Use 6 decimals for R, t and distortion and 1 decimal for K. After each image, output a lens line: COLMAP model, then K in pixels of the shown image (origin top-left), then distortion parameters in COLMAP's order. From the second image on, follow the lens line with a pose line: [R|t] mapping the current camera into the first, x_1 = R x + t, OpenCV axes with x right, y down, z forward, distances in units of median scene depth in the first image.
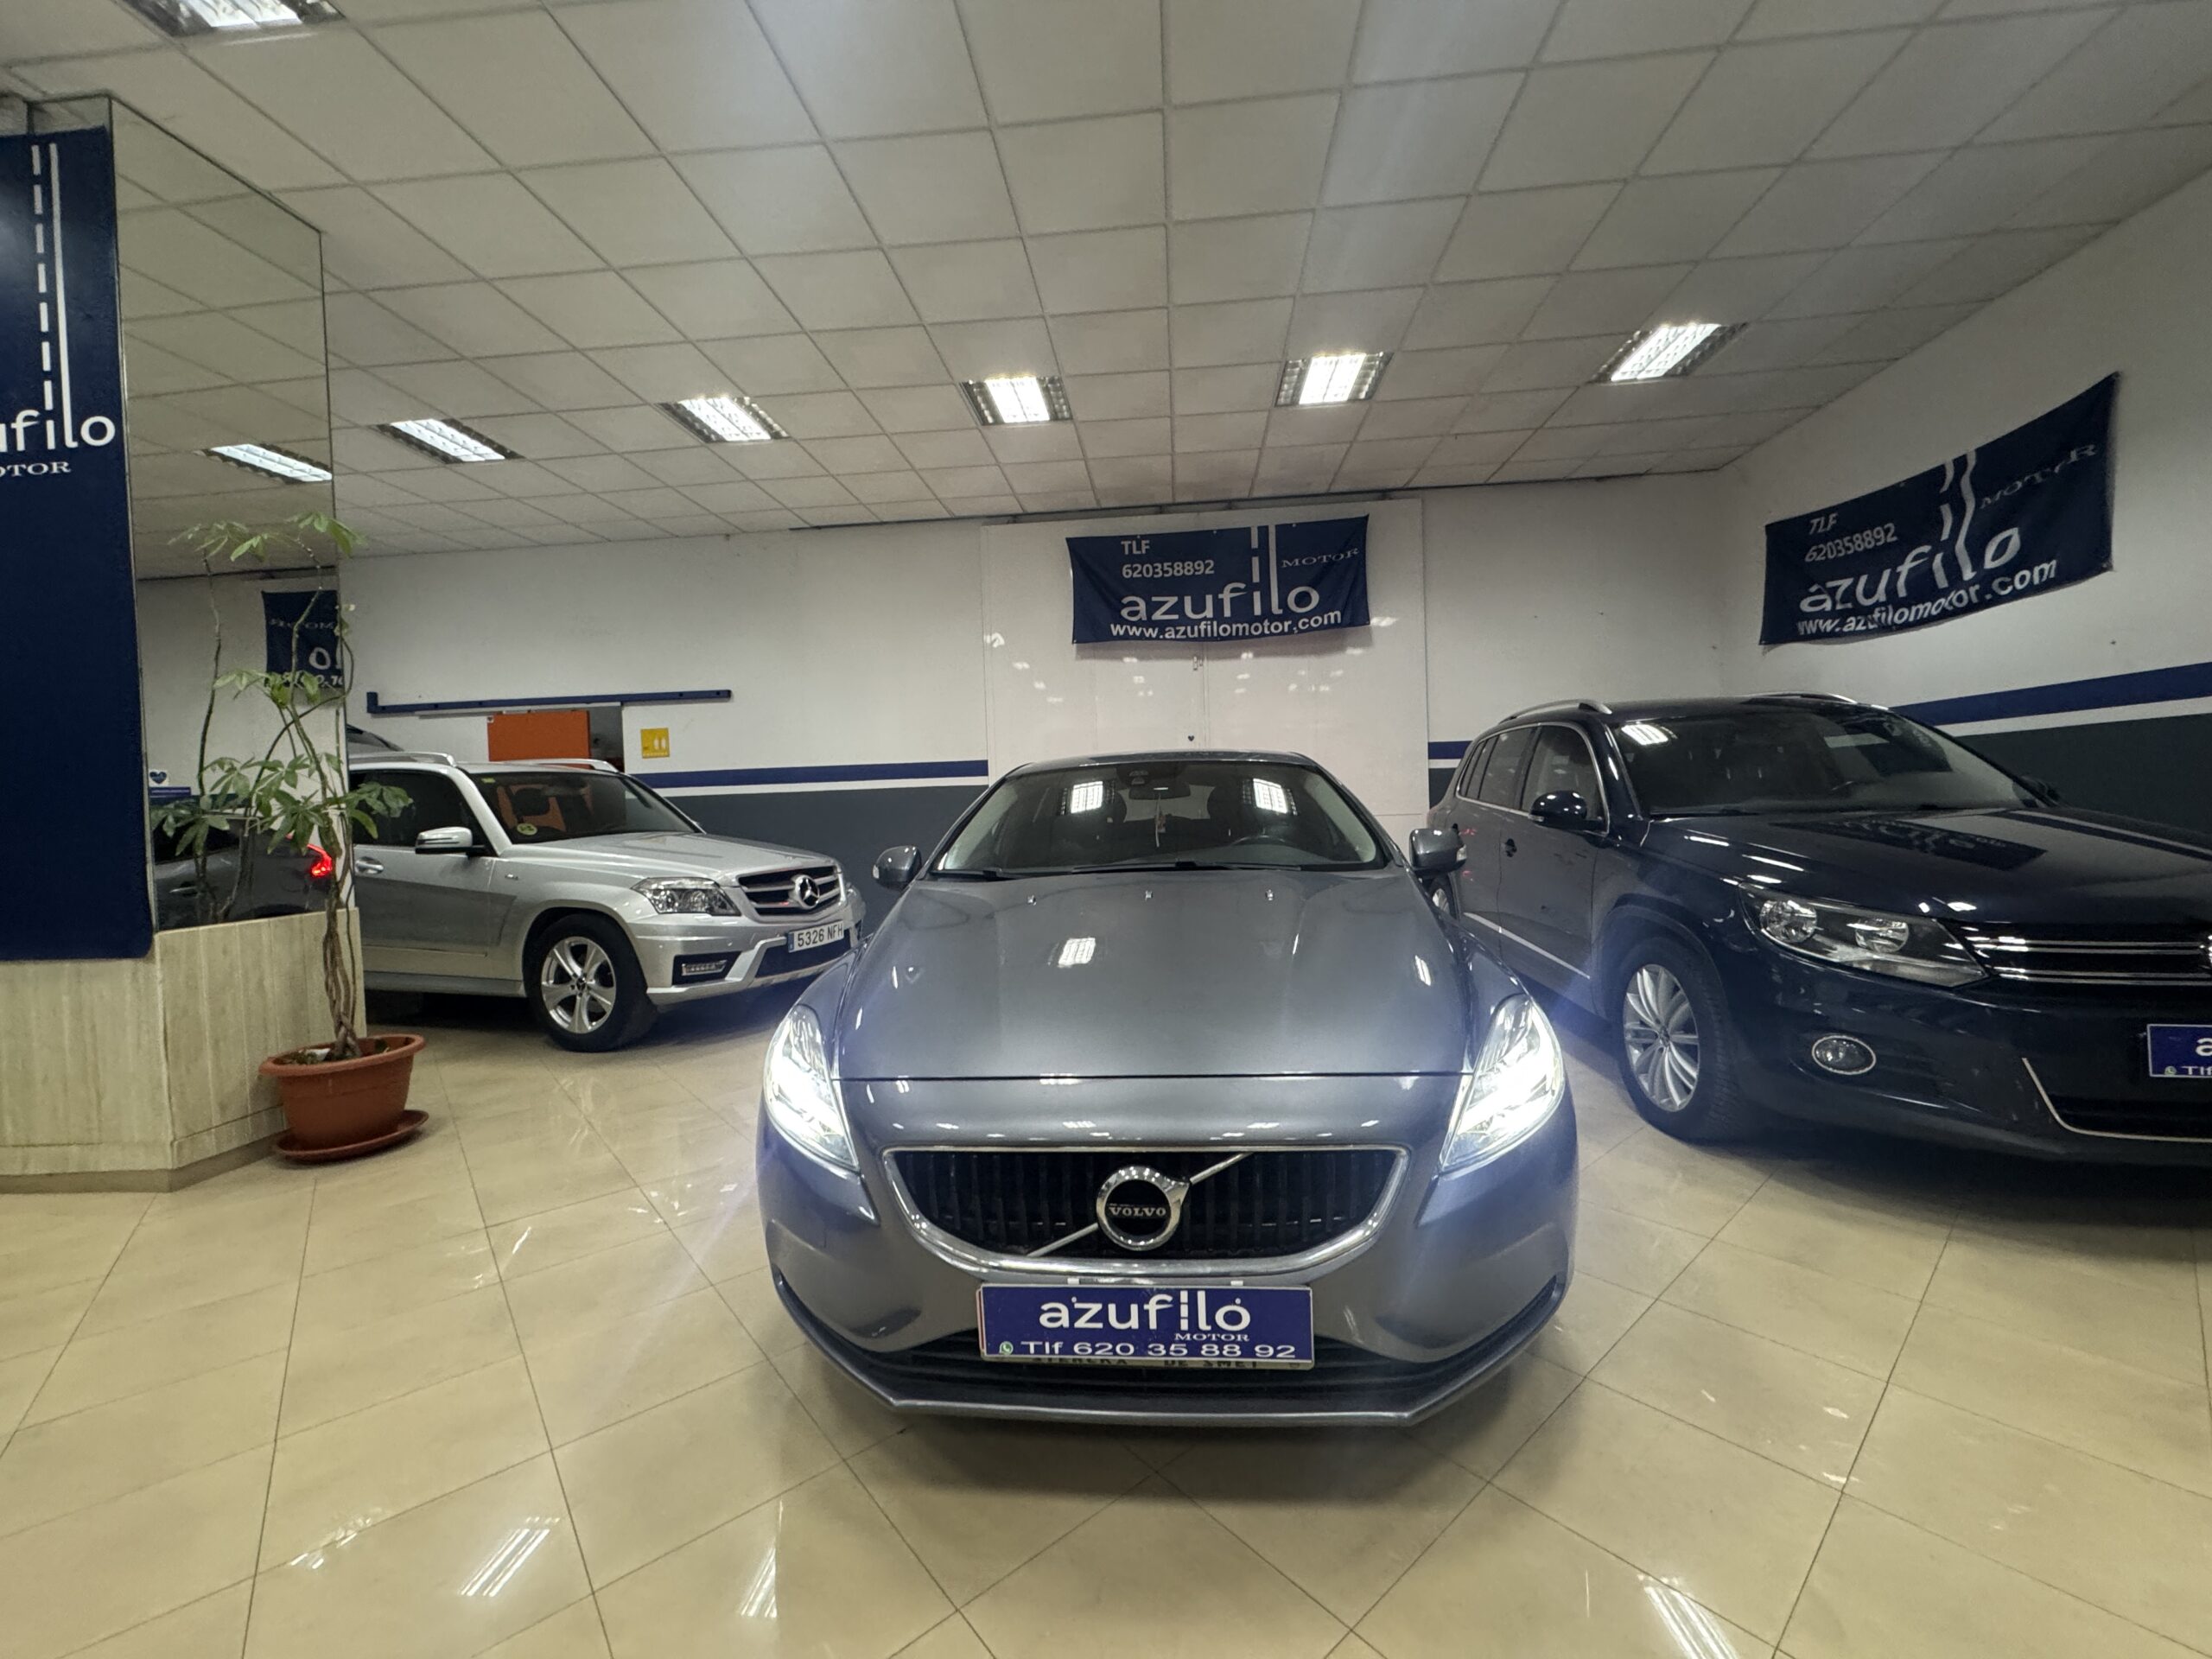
lens RADIAL K [[880.7, 0, 1105.8], [0, 880.7, 832.2], [0, 0, 1]] dist [-0.001756, -0.000038]
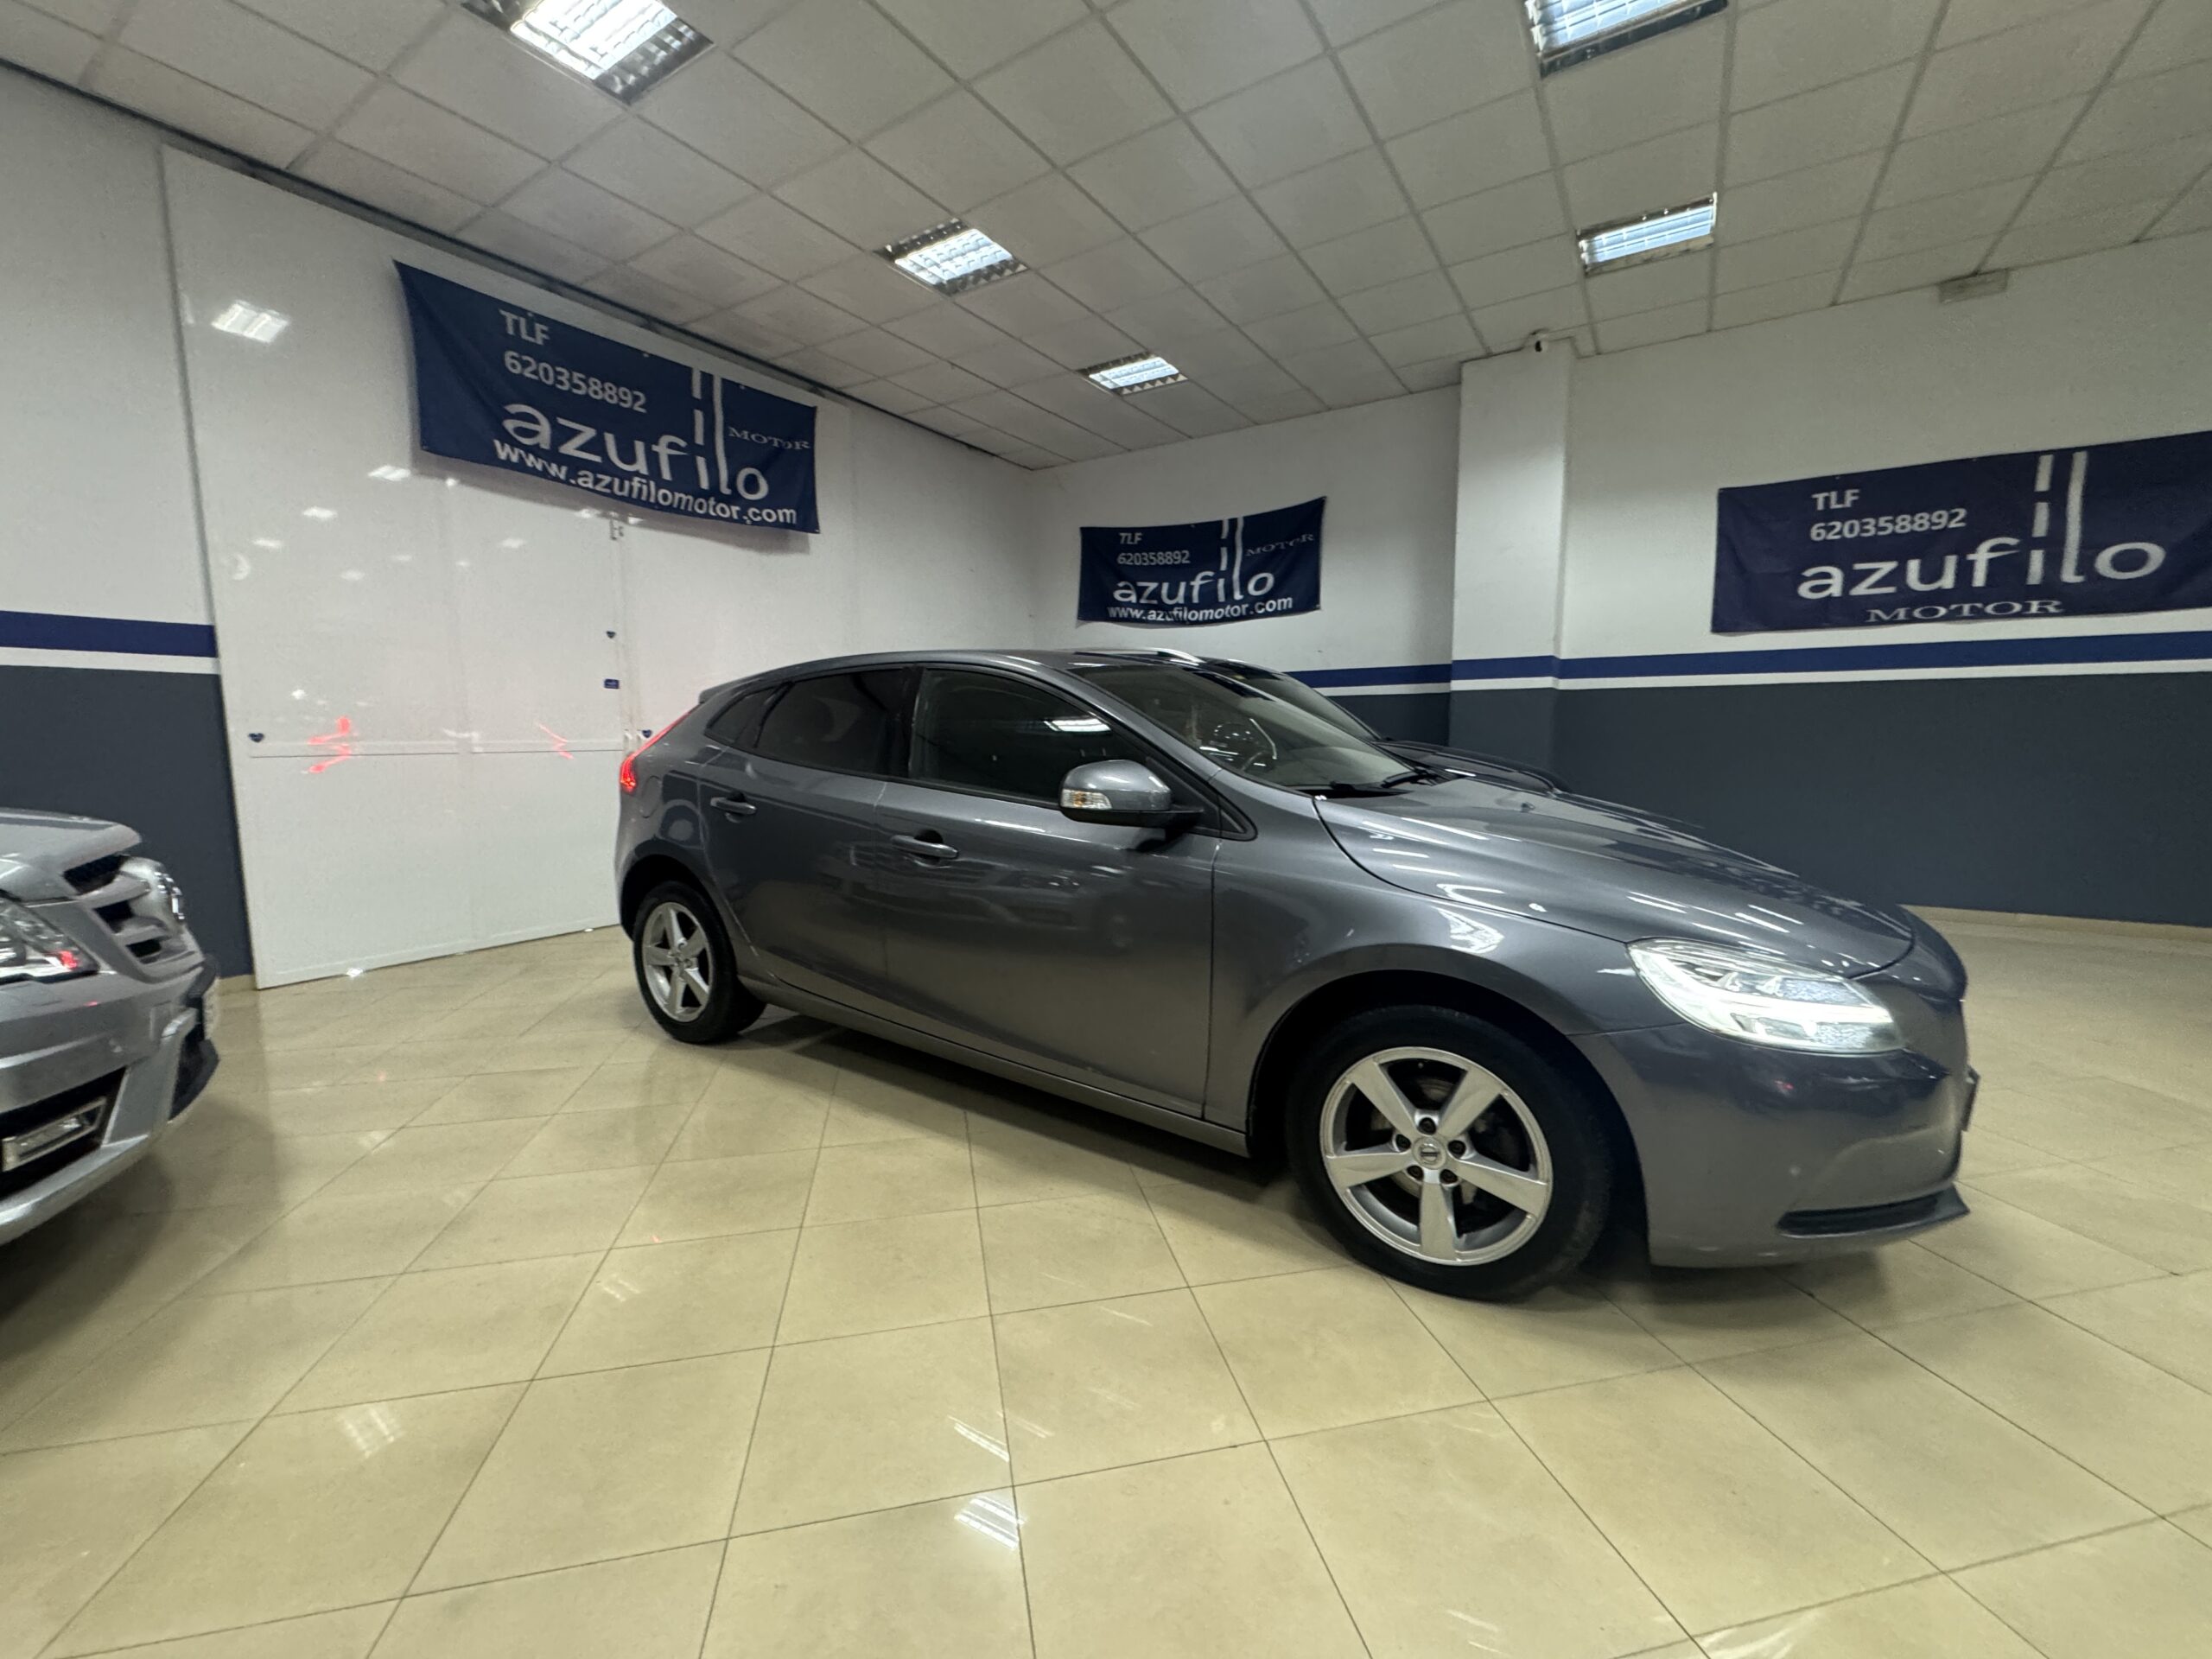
lens RADIAL K [[878.0, 0, 1104.2], [0, 878.0, 833.3], [0, 0, 1]] dist [-0.000924, -0.000255]
pose [[0.470641, -0.070767, 0.879482, -0.476821], [0.015225, 0.997281, 0.072098, 0.012904], [-0.882193, -0.020542, 0.470439, 0.397350]]
